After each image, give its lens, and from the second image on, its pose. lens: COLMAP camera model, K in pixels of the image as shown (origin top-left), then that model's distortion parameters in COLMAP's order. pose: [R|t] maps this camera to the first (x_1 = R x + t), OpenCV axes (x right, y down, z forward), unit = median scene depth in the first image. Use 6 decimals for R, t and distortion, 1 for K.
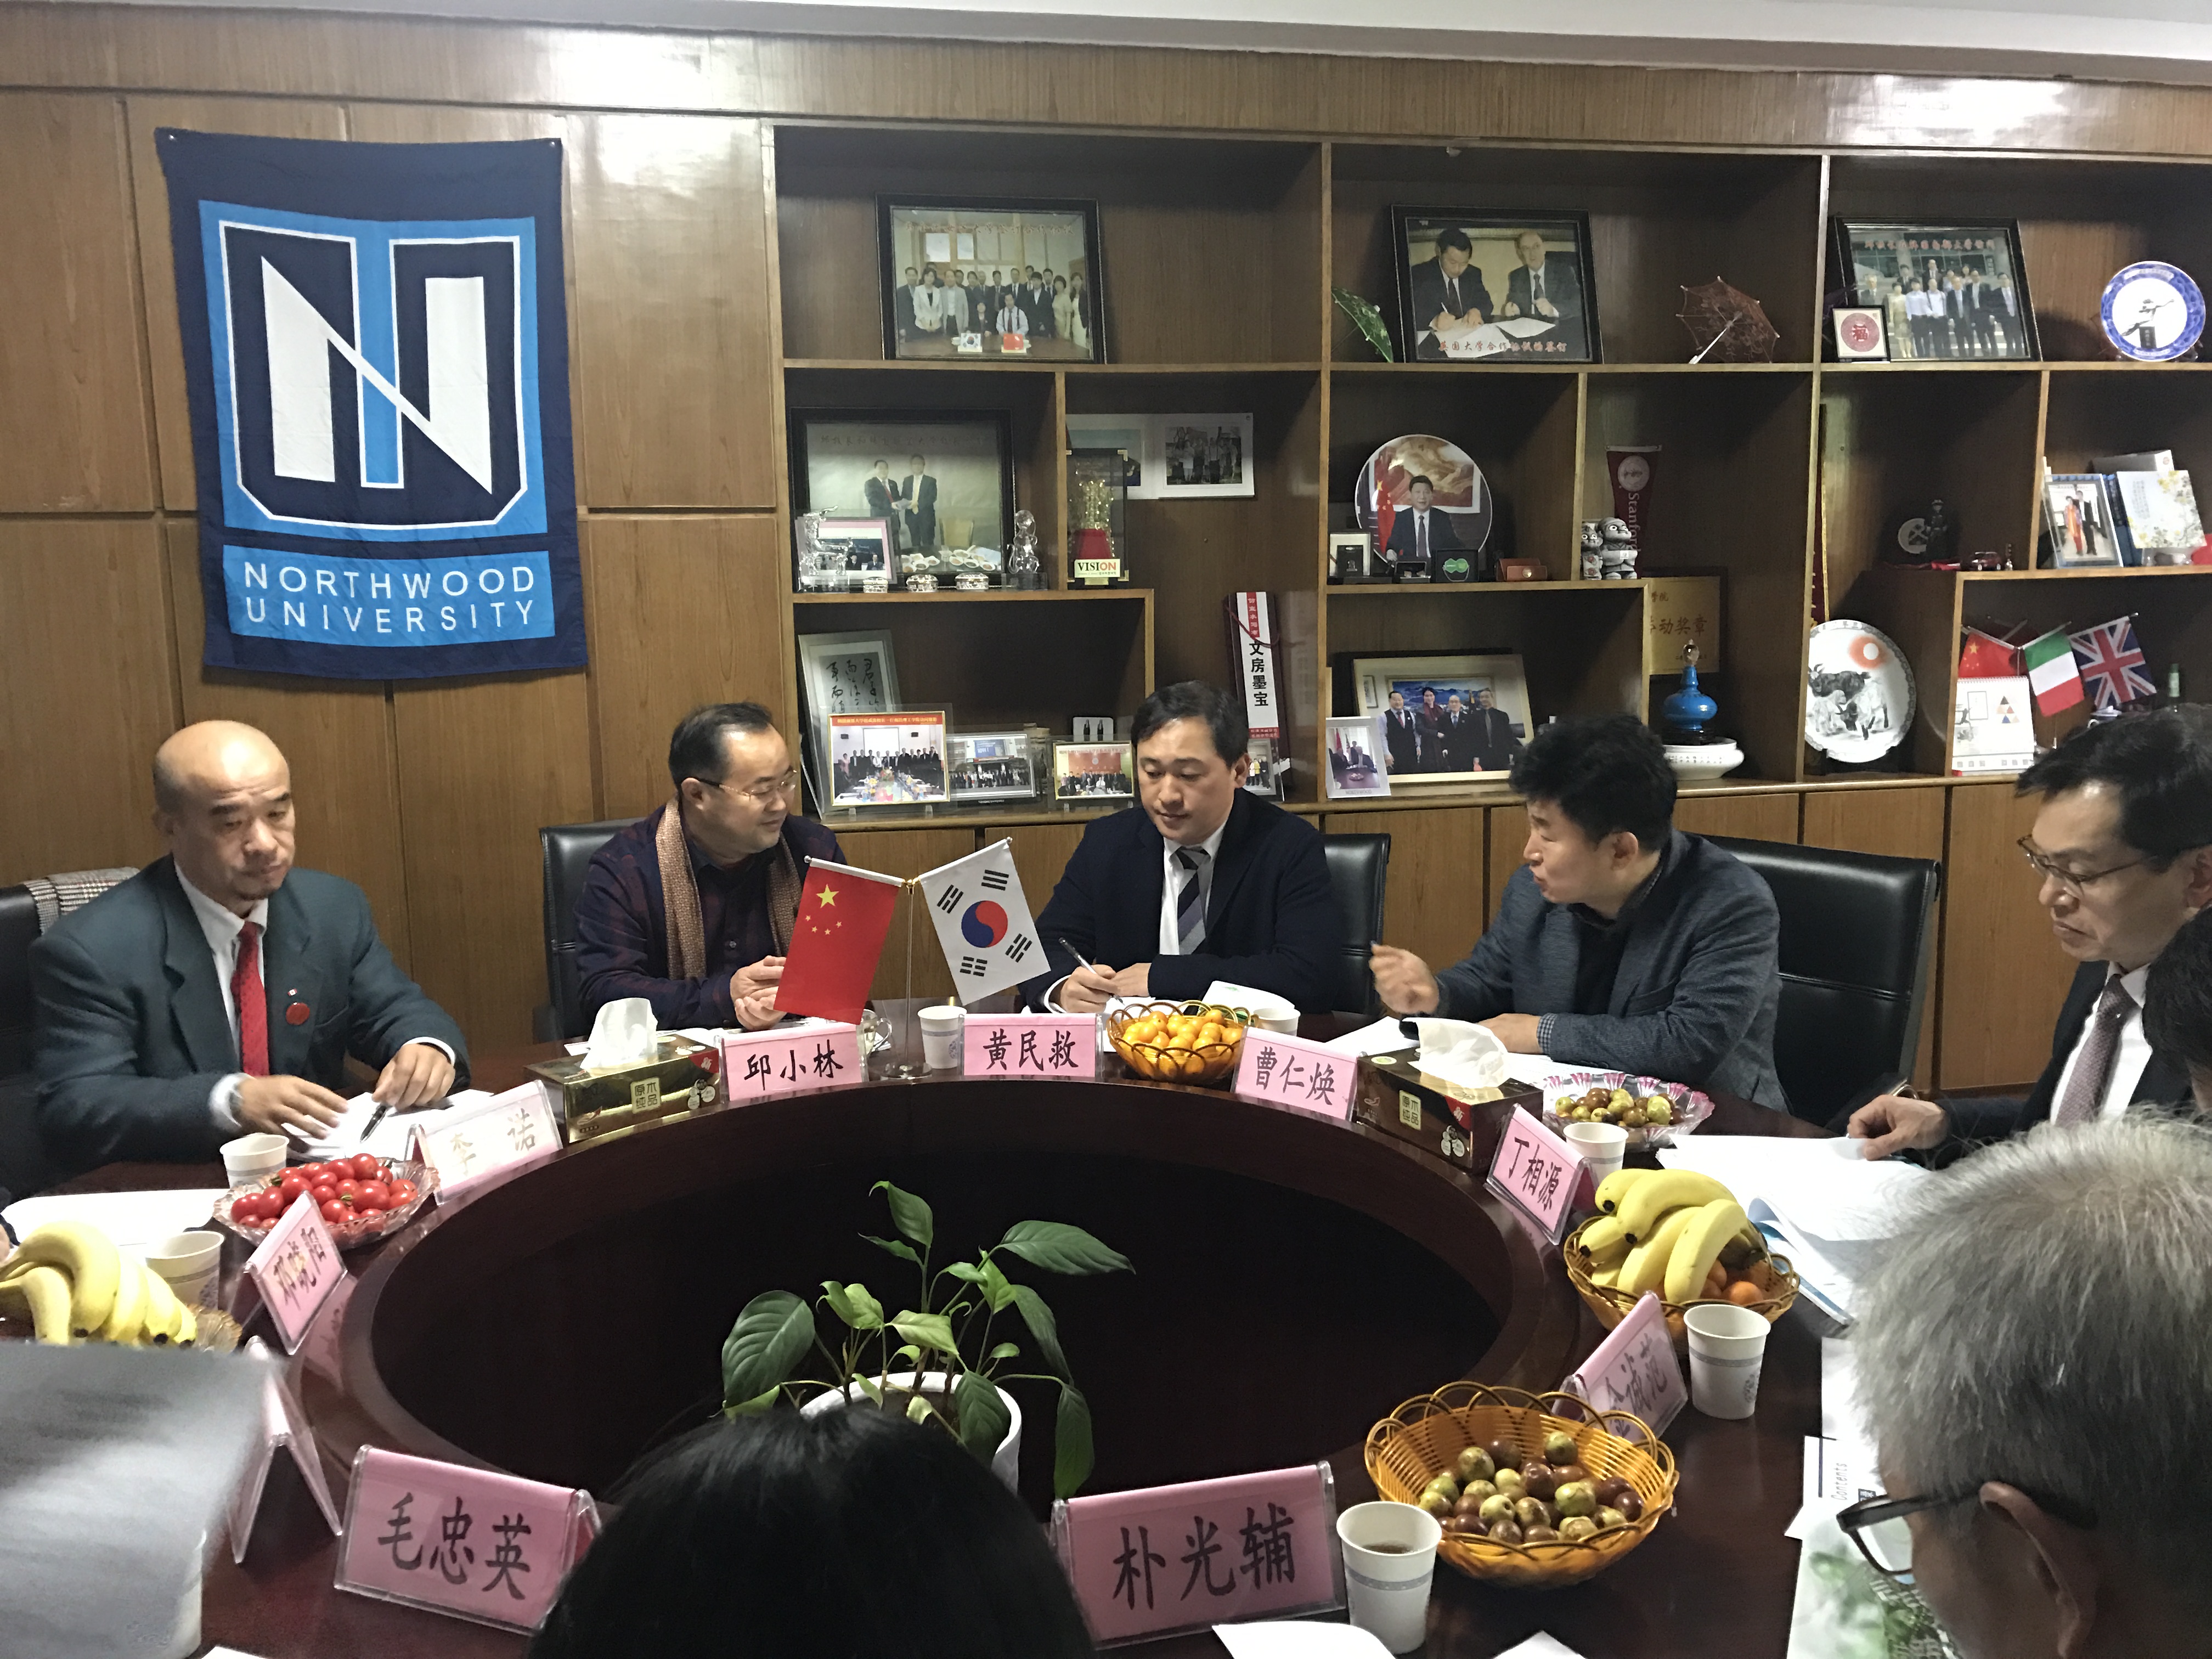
lens RADIAL K [[1788.3, 0, 1100.1], [0, 1788.3, 833.8], [0, 0, 1]] dist [0.034309, -0.058583]
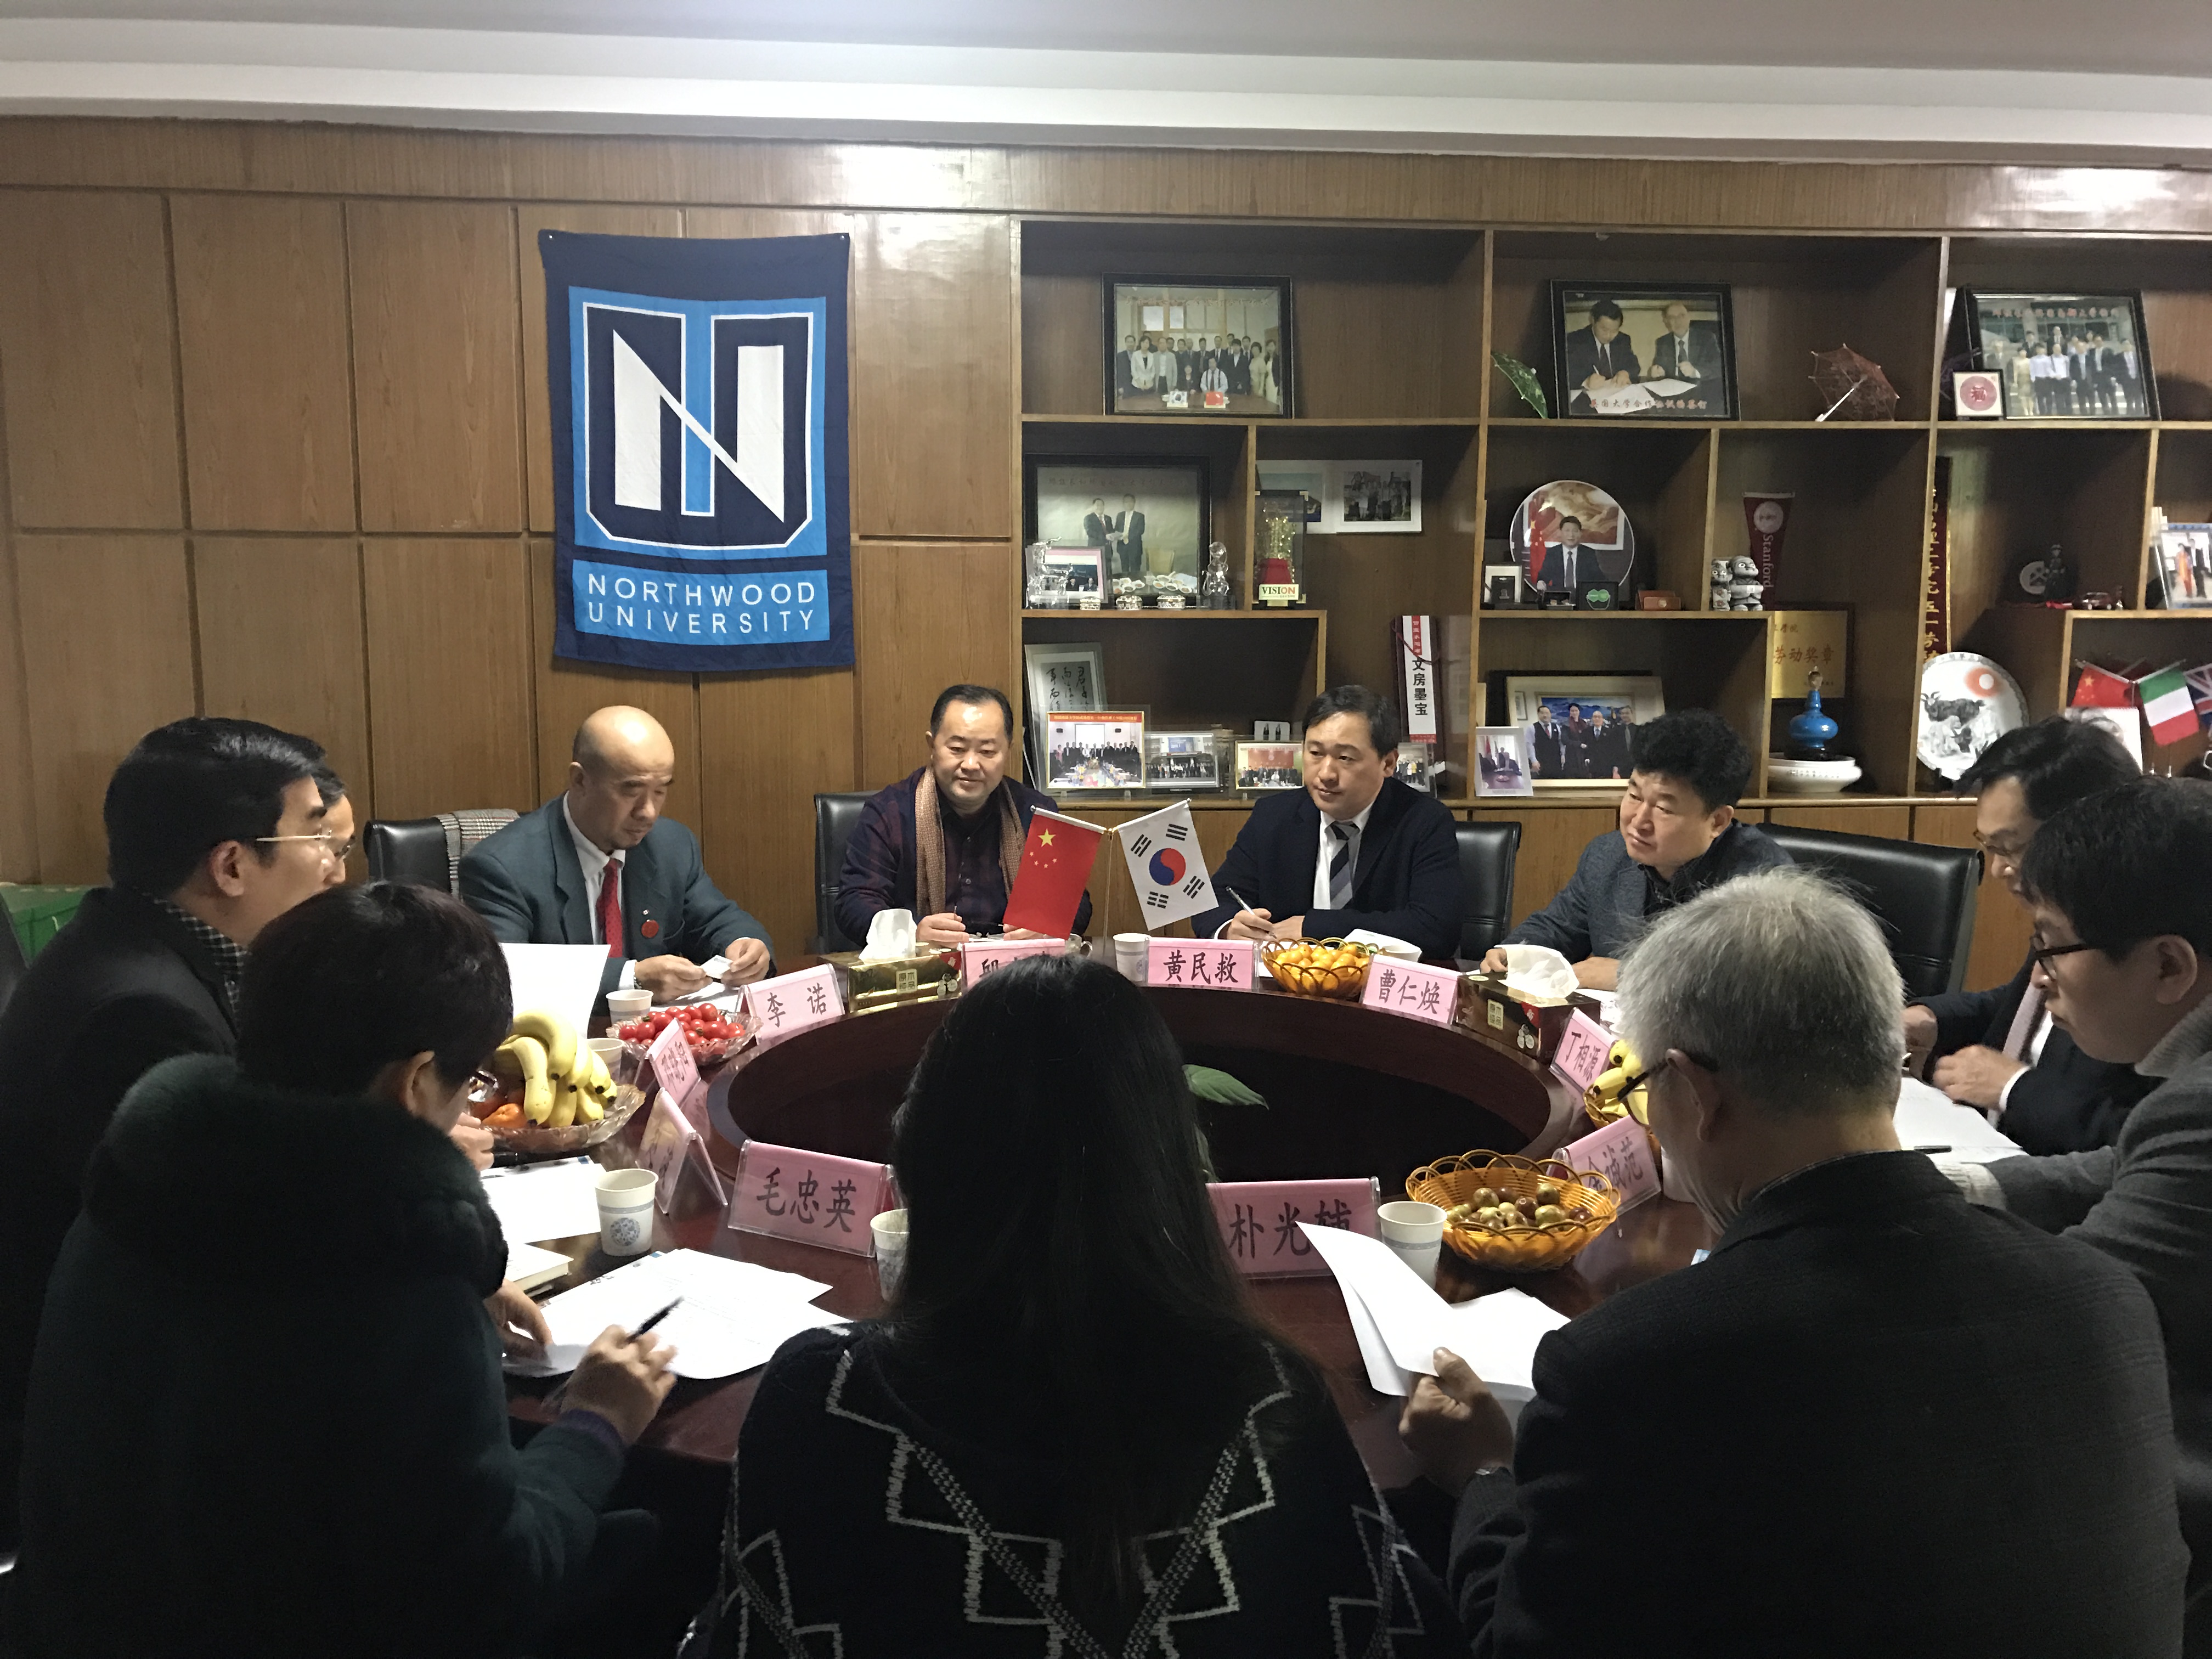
lens RADIAL K [[1788.3, 0, 1106.7], [0, 1788.3, 840.3], [0, 0, 1]] dist [0.034309, -0.058583]
pose [[0.993553, 0.033039, -0.108445, 0.019177], [-0.034594, 0.999323, -0.012486, 0.033023], [0.107959, 0.016157, 0.994024, -0.176814]]
